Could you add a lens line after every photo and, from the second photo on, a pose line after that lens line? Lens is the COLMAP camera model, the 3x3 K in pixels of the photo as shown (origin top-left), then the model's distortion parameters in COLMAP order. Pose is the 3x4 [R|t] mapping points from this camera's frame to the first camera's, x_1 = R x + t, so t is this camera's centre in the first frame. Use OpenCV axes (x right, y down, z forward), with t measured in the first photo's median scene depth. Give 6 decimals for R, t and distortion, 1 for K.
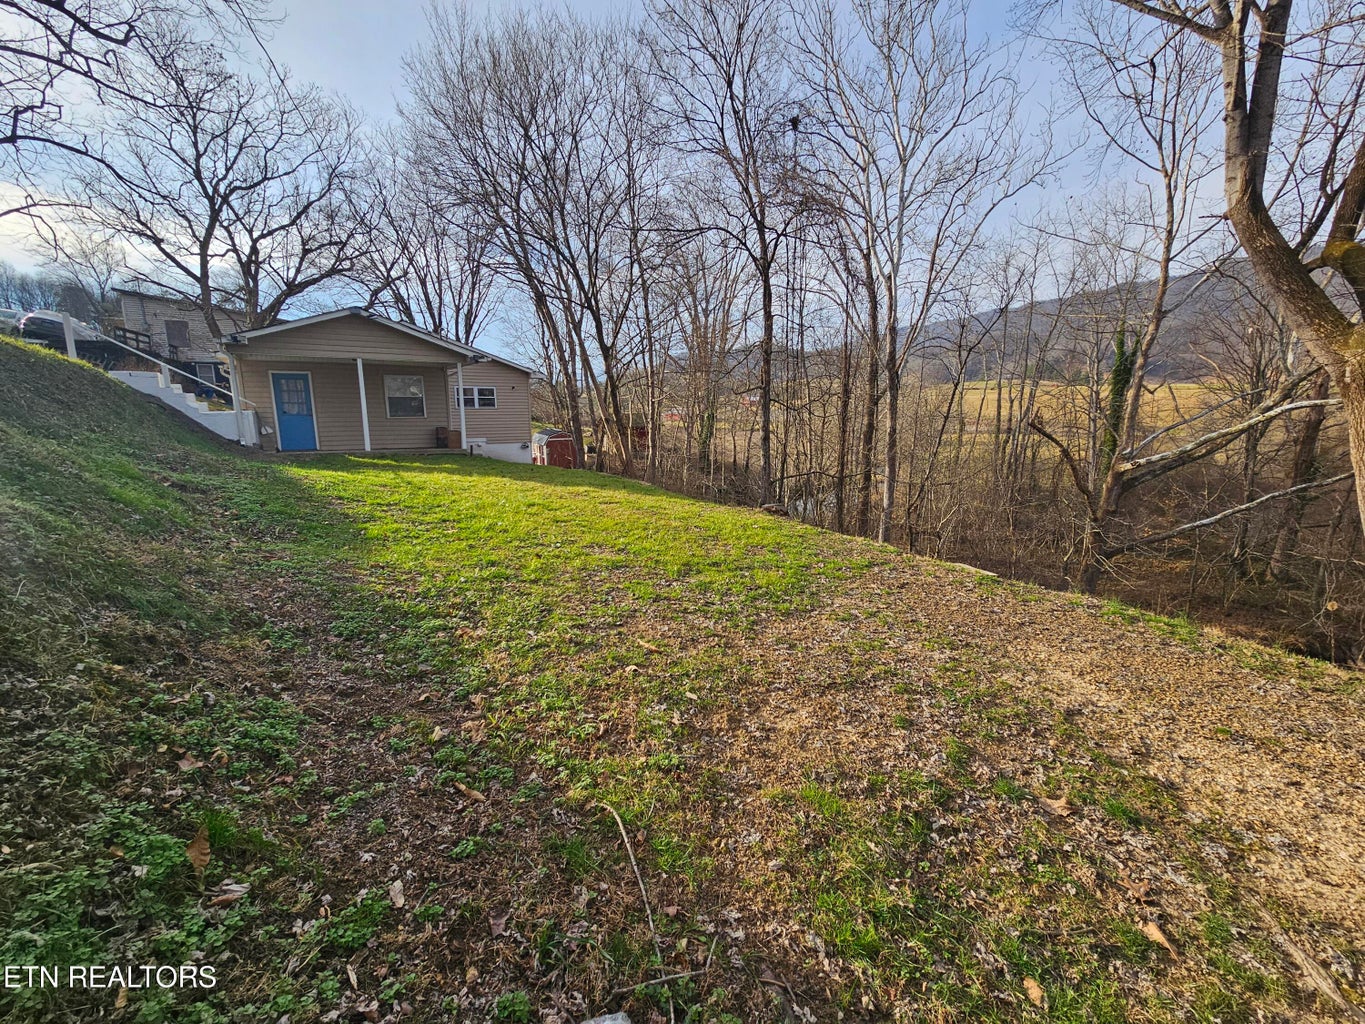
lens RADIAL K [[556.8, 0, 680.9], [0, 556.8, 507.3], [0, 0, 1]] dist [-0.000635, -0.000963]
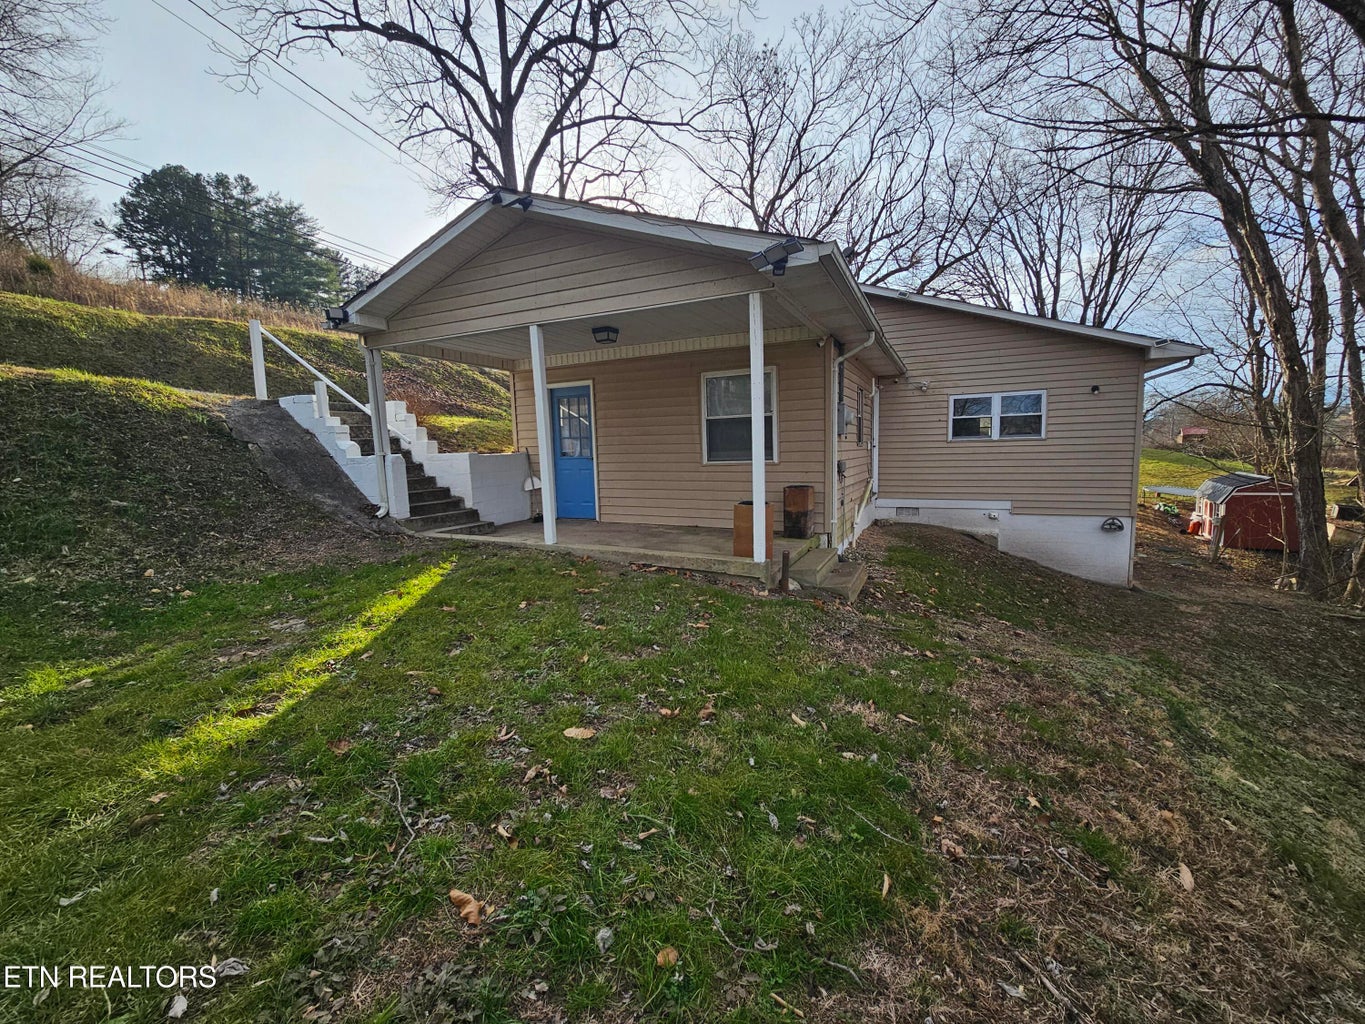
lens RADIAL K [[556.8, 0, 684.0], [0, 556.8, 511.1], [0, 0, 1]] dist [-0.000635, -0.000963]
pose [[0.513583, 0.078785, -0.854415, -0.245393], [-0.126522, 0.991844, 0.015405, -0.234724], [0.848661, 0.100190, 0.519362, 1.380196]]
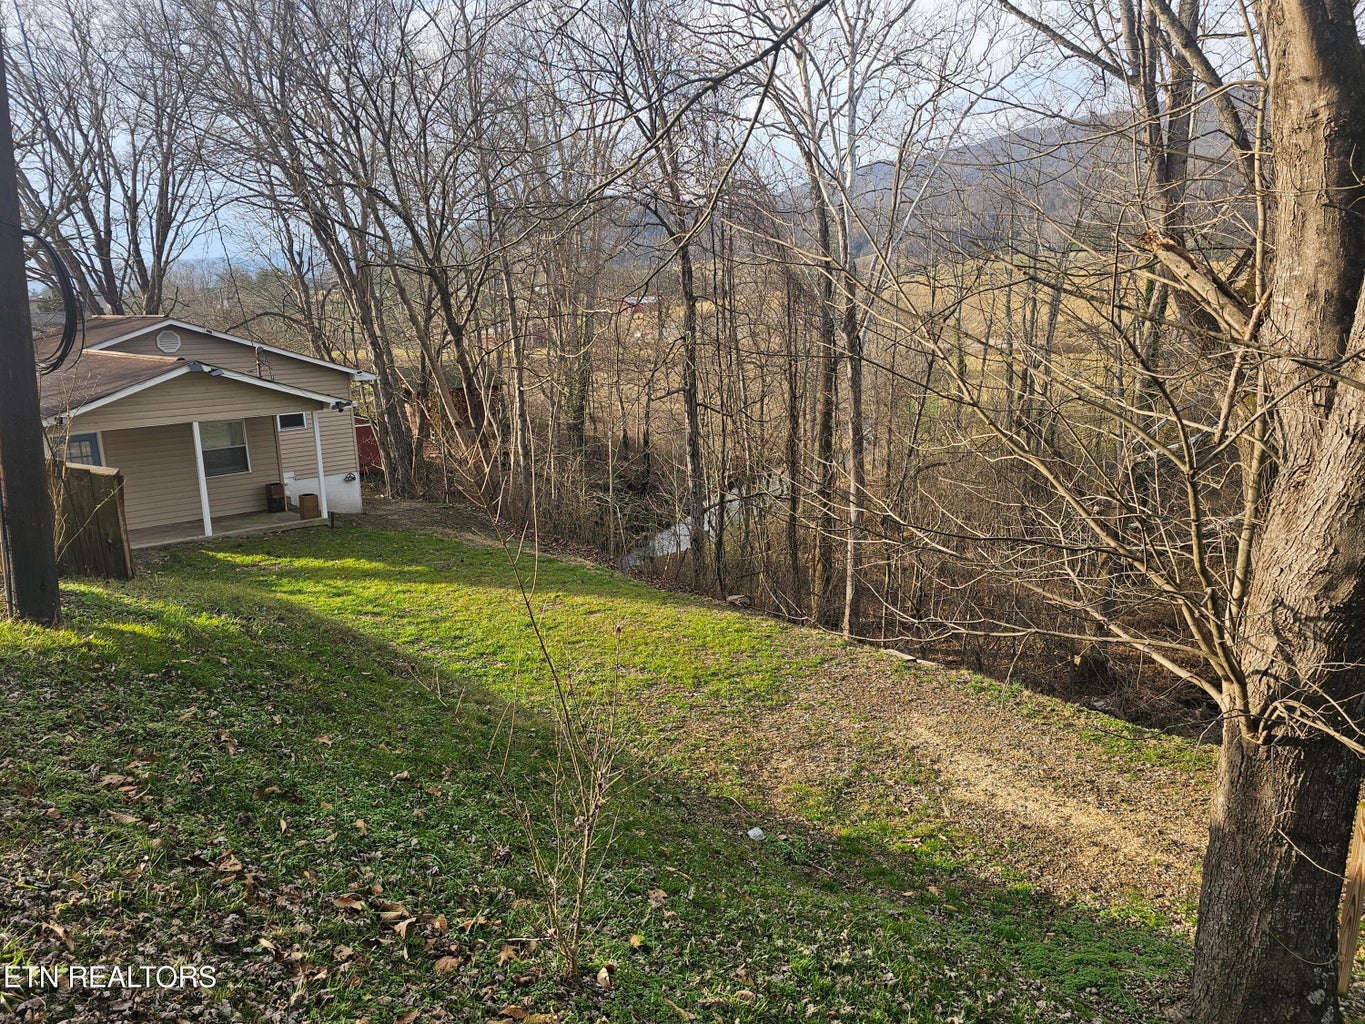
lens RADIAL K [[994.4, 0, 685.7], [0, 994.4, 507.3], [0, 0, 1]] dist [0.075041, -0.001065]
pose [[0.983076, -0.067673, 0.170240, -0.231744], [0.063747, 0.997561, 0.028433, -0.223143], [-0.171749, -0.017099, 0.984992, -0.820329]]
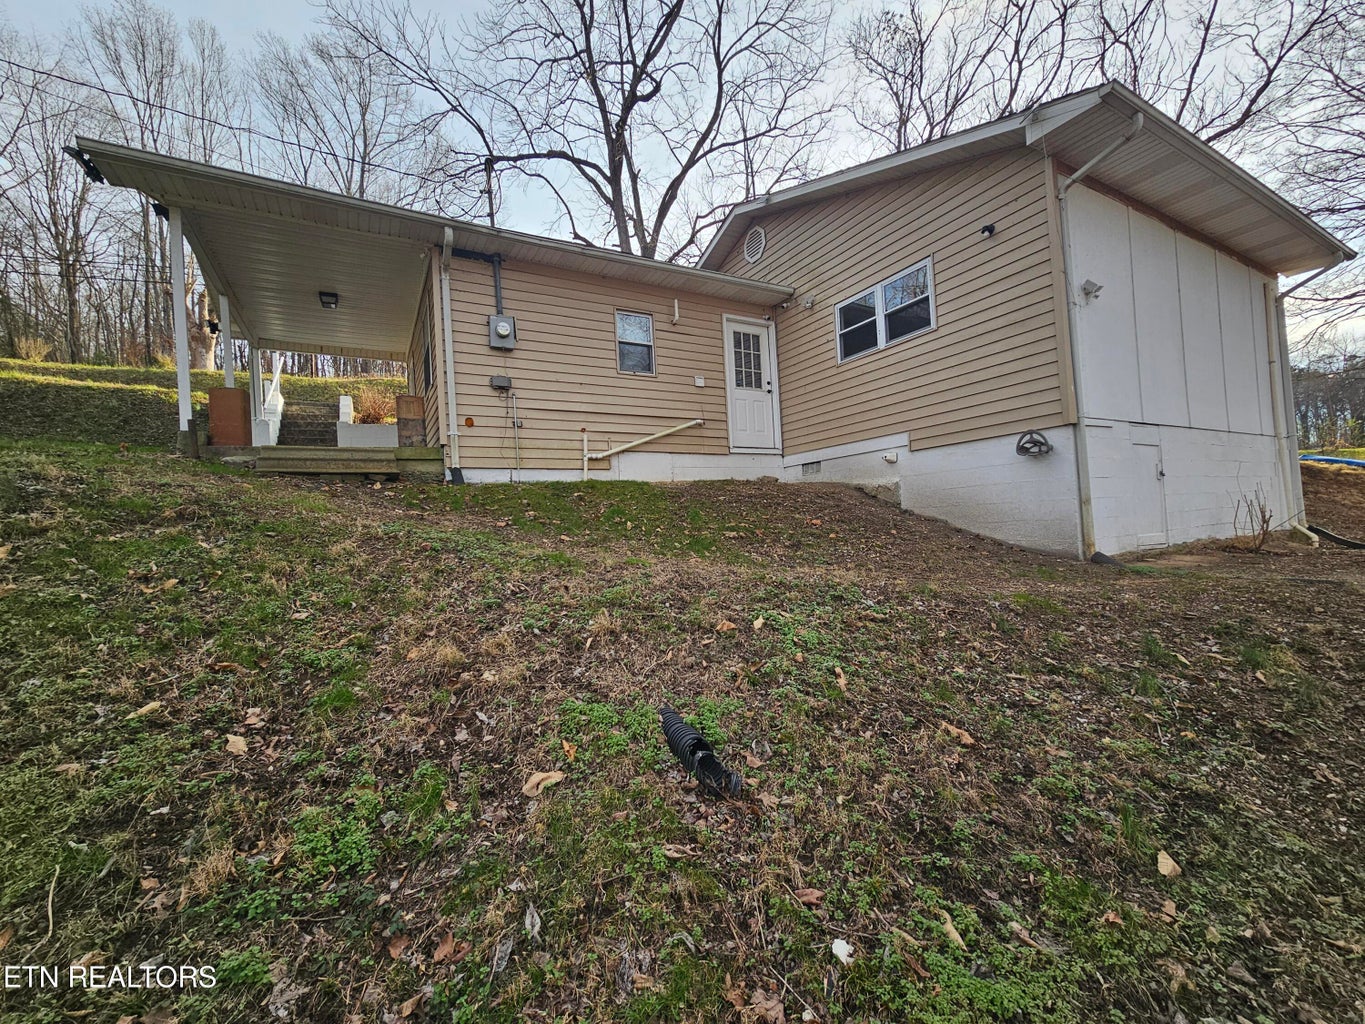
lens RADIAL K [[556.8, 0, 682.2], [0, 556.8, 506.2], [0, 0, 1]] dist [-0.000635, -0.000963]
pose [[-0.073163, -0.029499, -0.996884, -0.088931], [-0.123811, 0.992099, -0.020271, -0.164478], [0.989605, 0.121942, -0.076237, 2.364017]]
